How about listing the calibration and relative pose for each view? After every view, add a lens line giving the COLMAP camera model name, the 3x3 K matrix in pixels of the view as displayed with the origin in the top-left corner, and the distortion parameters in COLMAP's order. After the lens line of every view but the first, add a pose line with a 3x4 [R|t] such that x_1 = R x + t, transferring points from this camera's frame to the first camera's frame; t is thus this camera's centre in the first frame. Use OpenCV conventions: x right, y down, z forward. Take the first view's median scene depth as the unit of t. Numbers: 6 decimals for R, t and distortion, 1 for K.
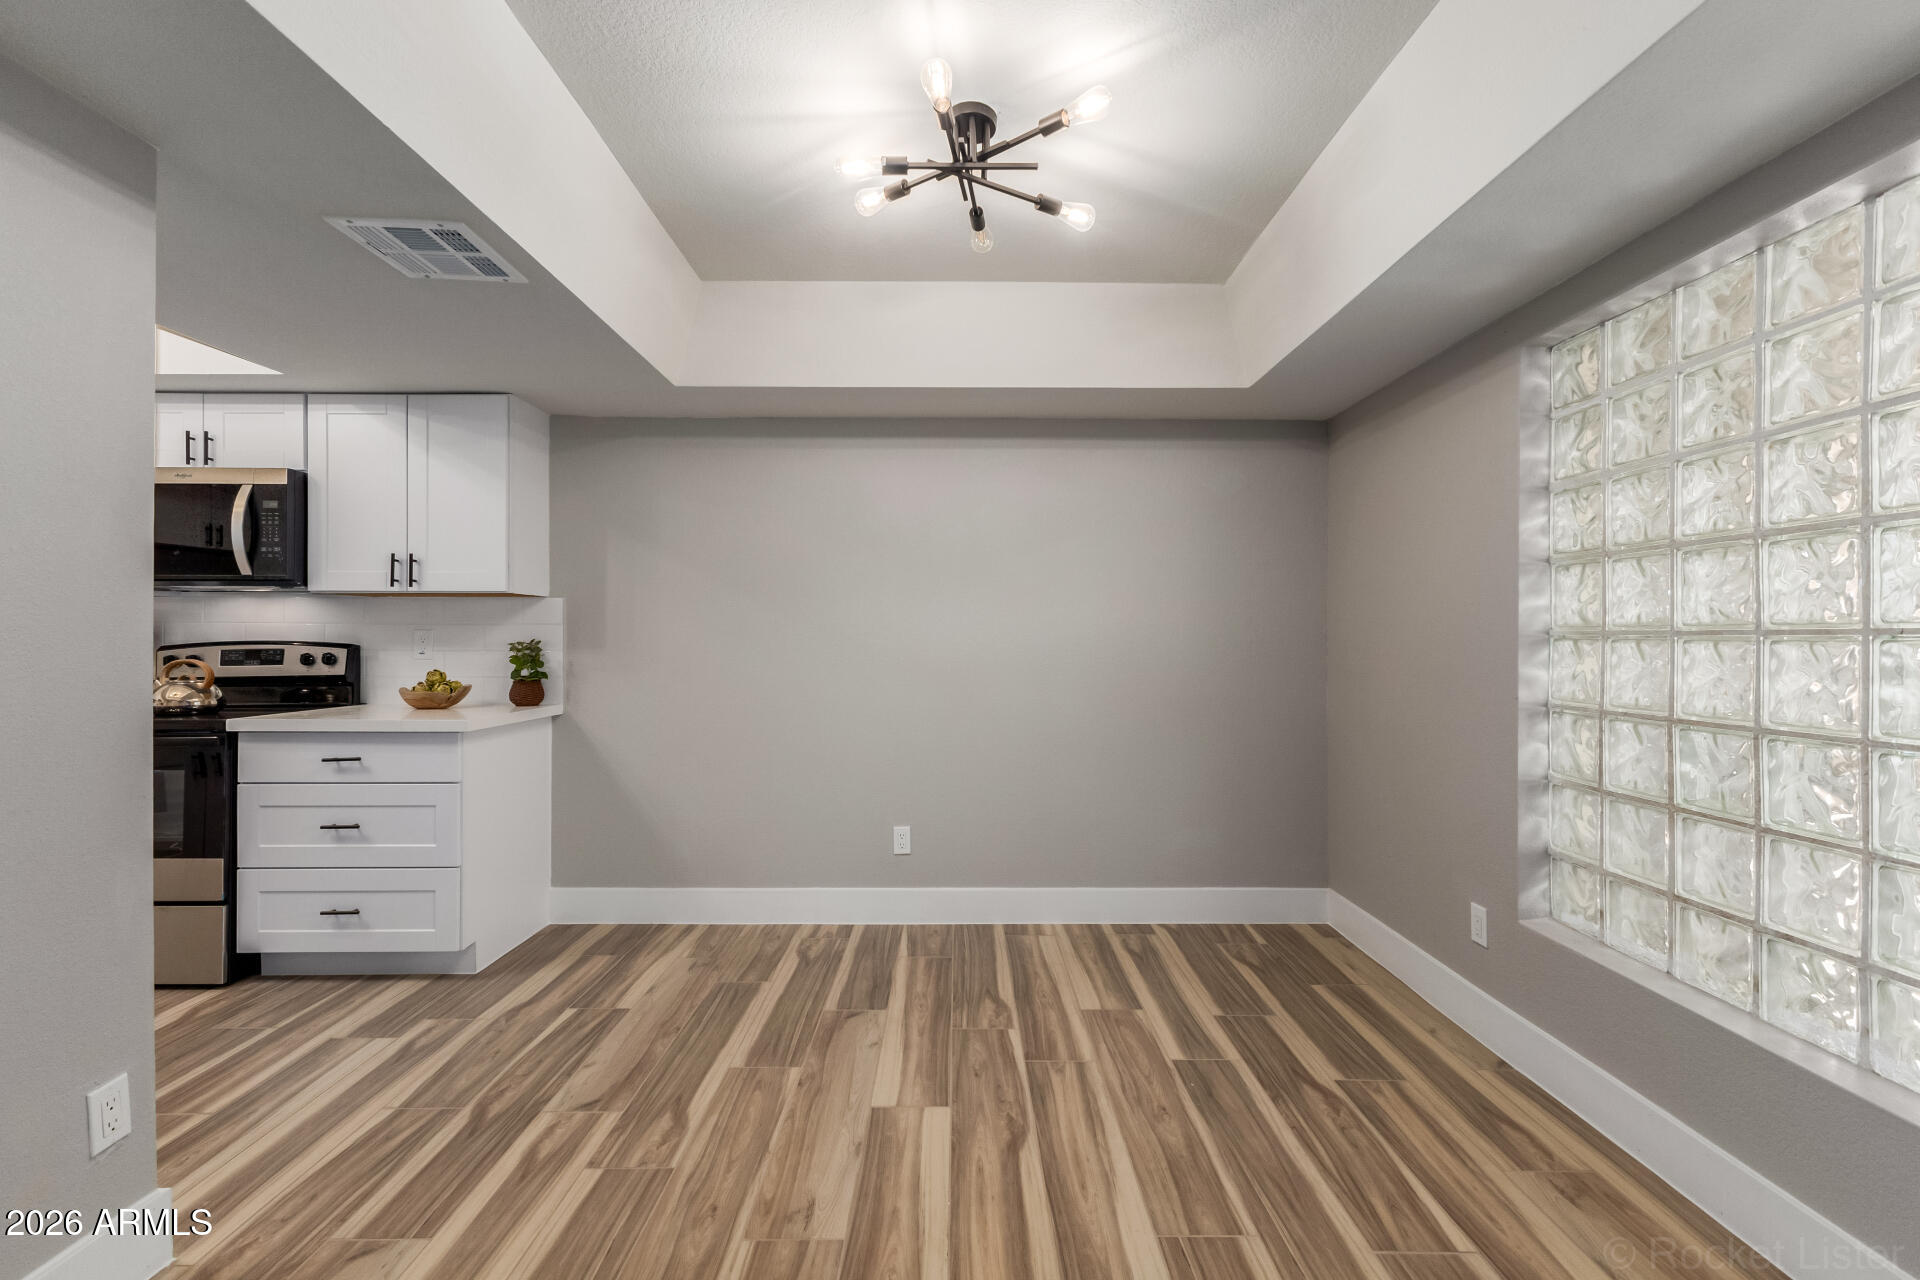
lens RADIAL K [[828.9, 0, 963.8], [0, 828.9, 639.0], [0, 0, 1]] dist [0.003731, -0.000129]
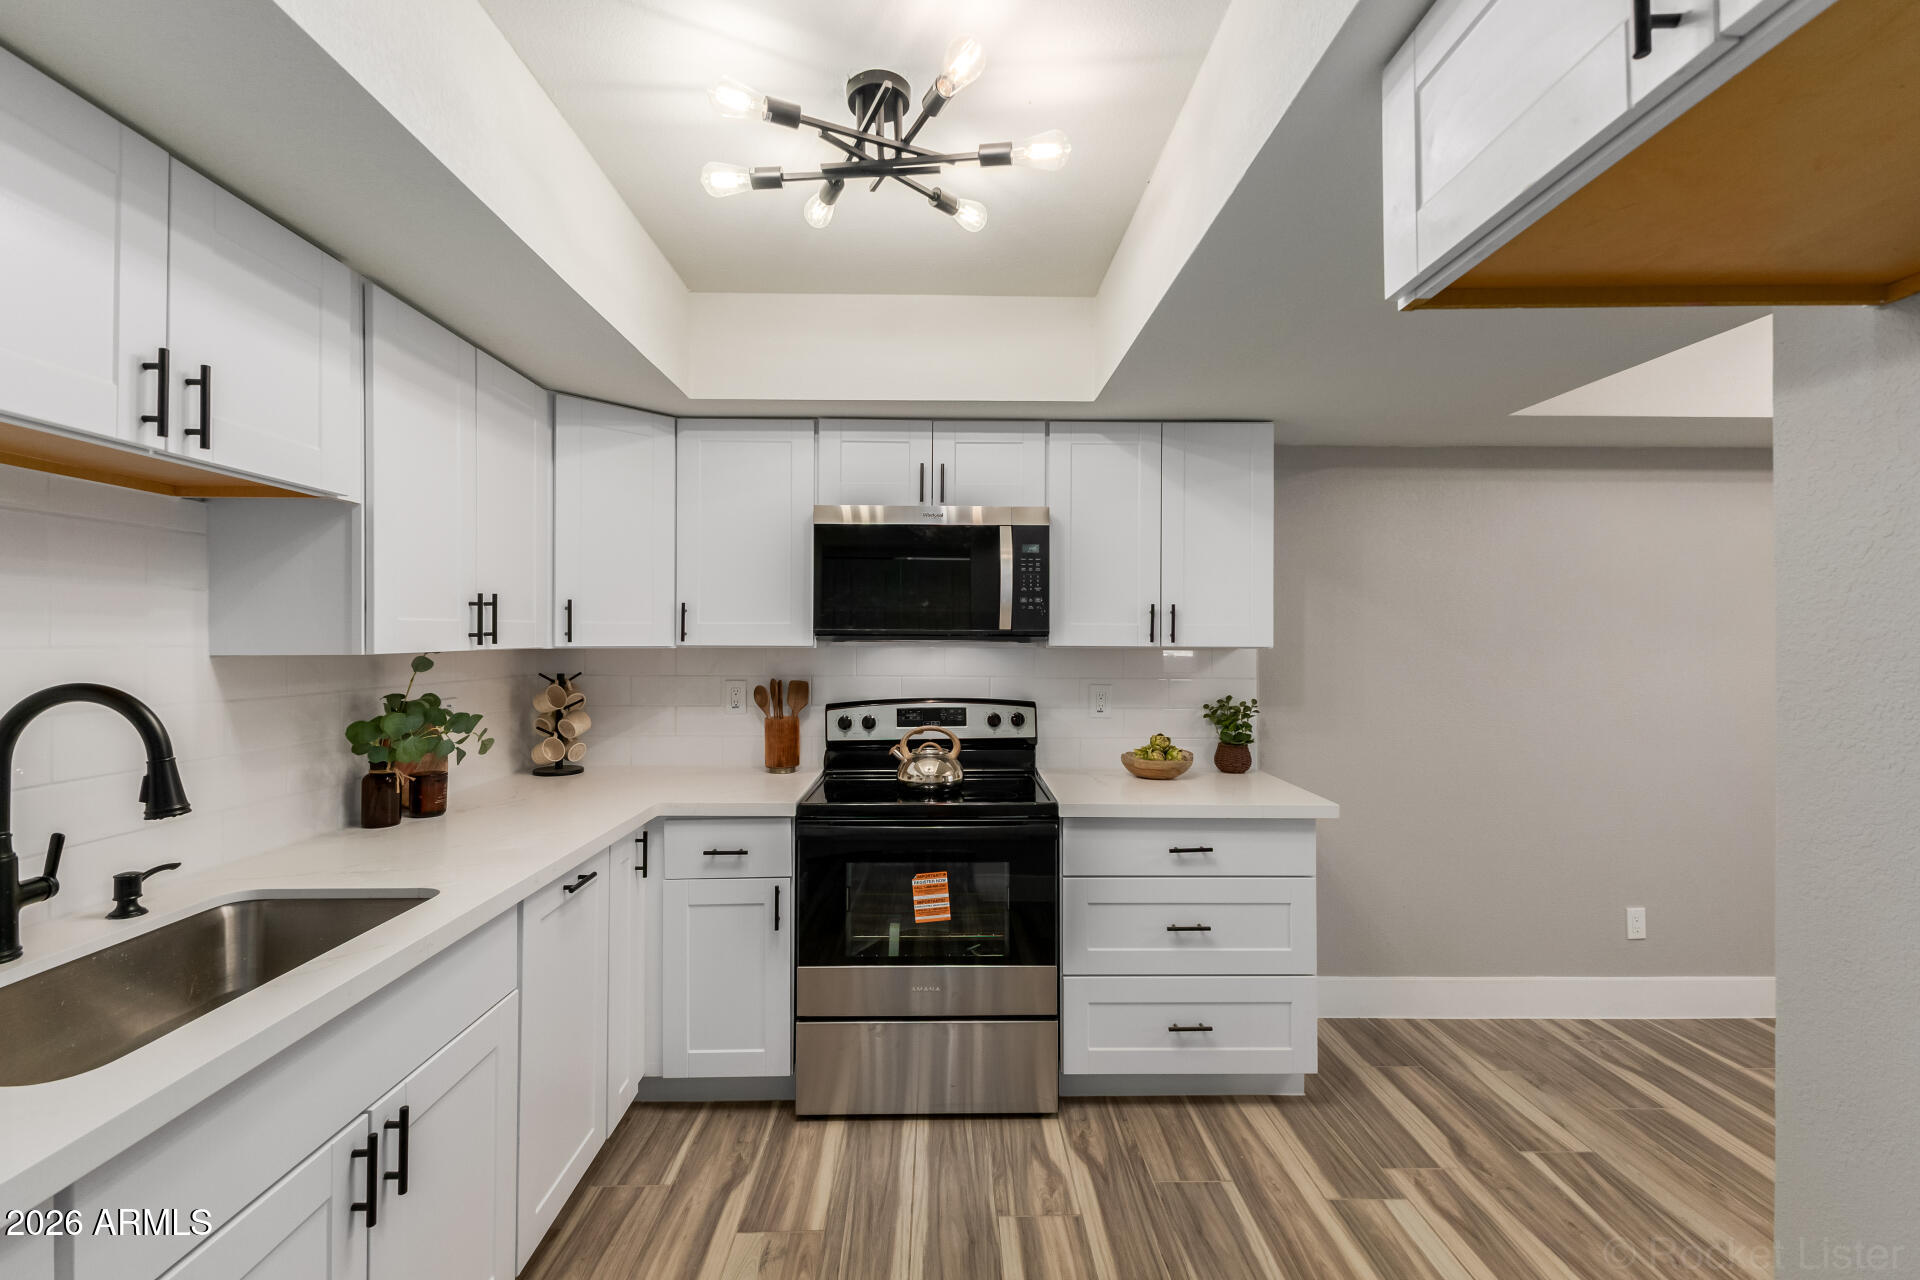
lens RADIAL K [[828.9, 0, 963.9], [0, 828.9, 640.3], [0, 0, 1]] dist [0.003731, -0.000129]
pose [[0.999989, 0.002917, 0.003775, -0.888613], [-0.002928, 0.999991, 0.002938, -0.067458], [-0.003767, -0.002949, 0.999989, 0.128052]]
